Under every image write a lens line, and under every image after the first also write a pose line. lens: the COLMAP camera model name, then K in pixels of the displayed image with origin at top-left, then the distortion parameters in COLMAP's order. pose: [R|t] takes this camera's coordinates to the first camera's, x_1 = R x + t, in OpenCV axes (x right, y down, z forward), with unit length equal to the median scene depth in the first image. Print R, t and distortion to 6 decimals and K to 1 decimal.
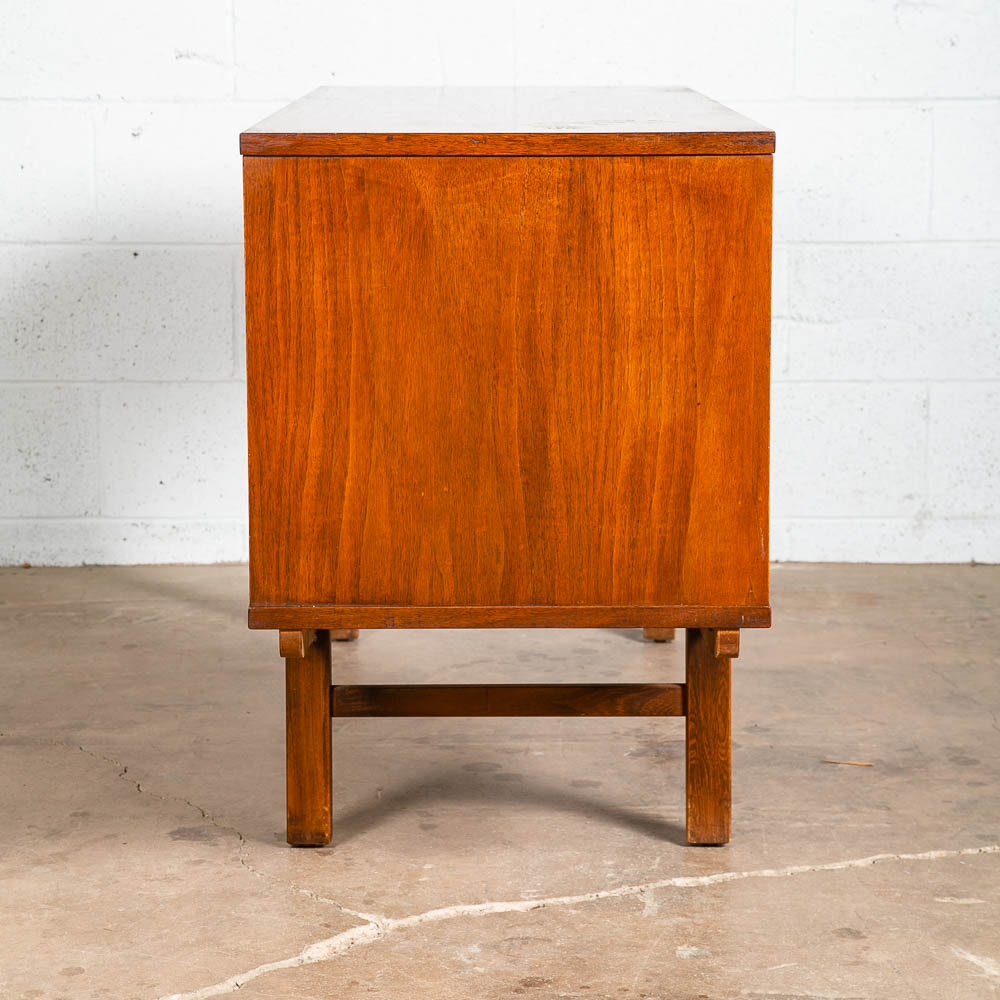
lens RADIAL K [[2926.9, 0, 499.1], [0, 2926.9, 439.7], [0, 0, 1]] dist [0.307191, 0.074426]
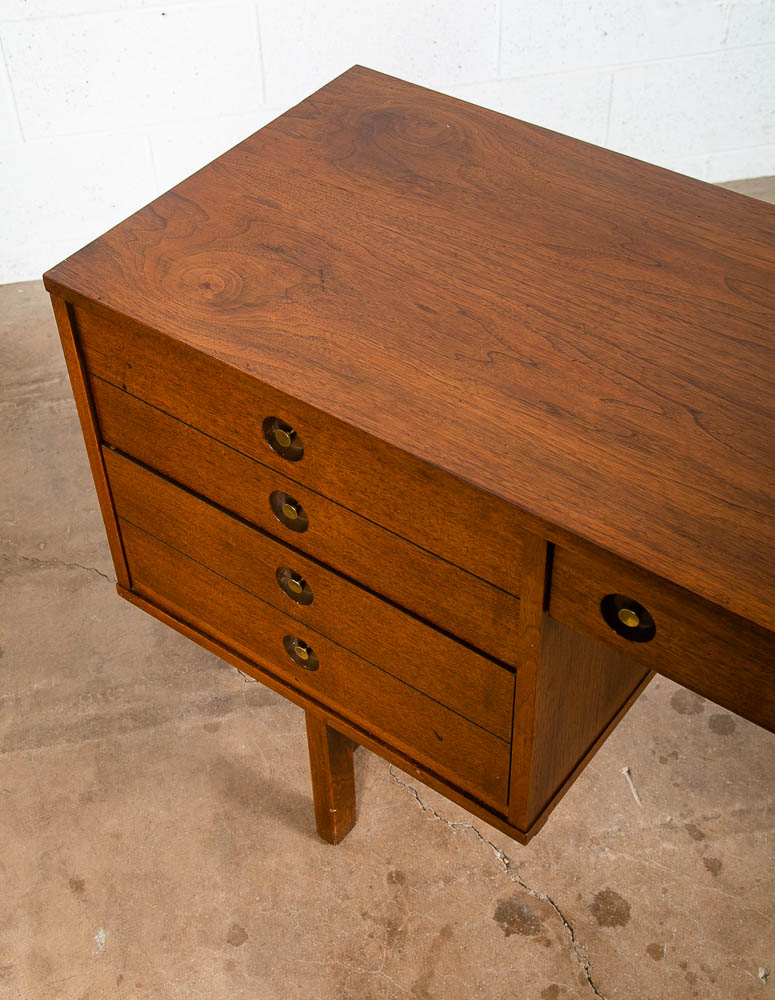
lens RADIAL K [[1397.2, 0, 357.1], [0, 1397.2, 479.7], [0, 0, 1]] dist [0.024646, 0.194220]
pose [[0.981910, -0.155936, 0.107411, -0.197514], [0.066225, 0.814257, 0.576714, -0.316062], [-0.177390, -0.559168, 0.809854, 0.685166]]
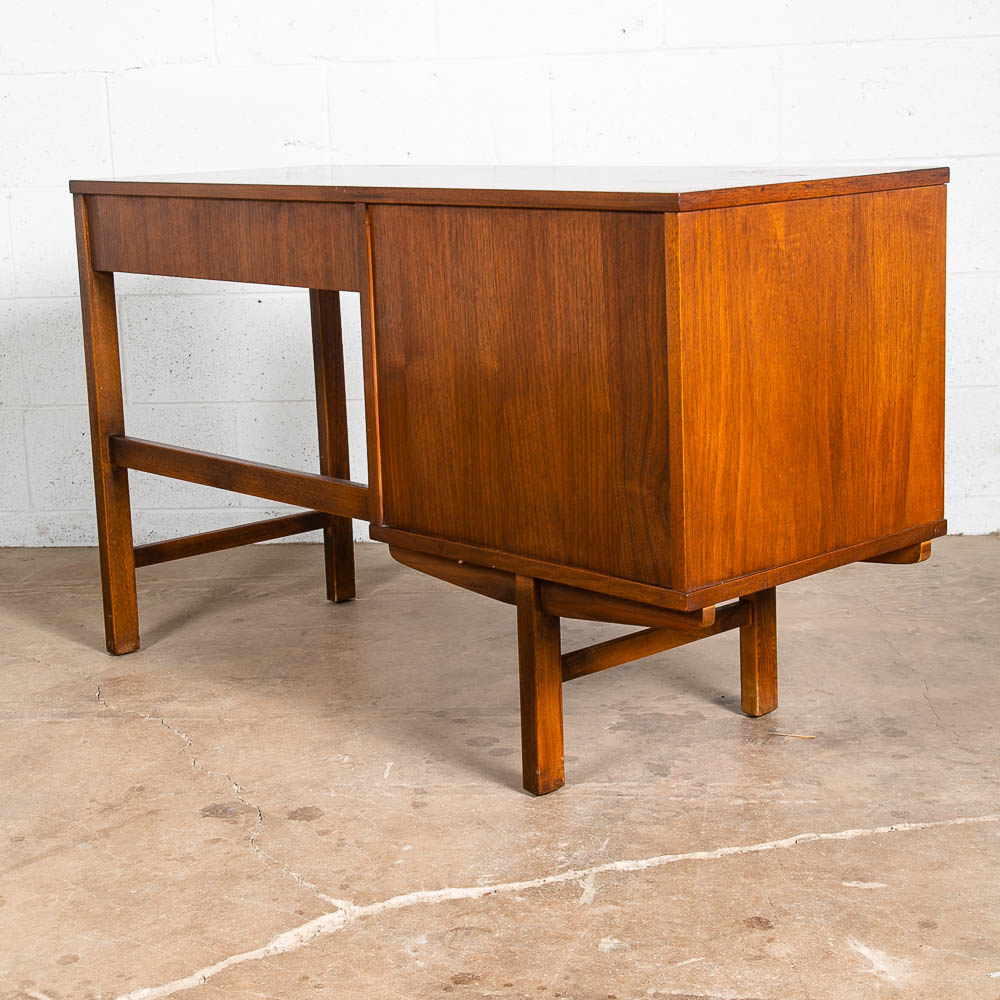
lens RADIAL K [[1957.5, 0, 500.0], [0, 1957.5, 500.0], [0, 0, 1]] dist [0.037160, 0.181217]
pose [[0.995277, -0.013697, -0.096102, 0.086311], [0.019181, 0.998225, 0.056377, -0.033482], [0.095159, -0.057954, 0.993774, 0.241066]]
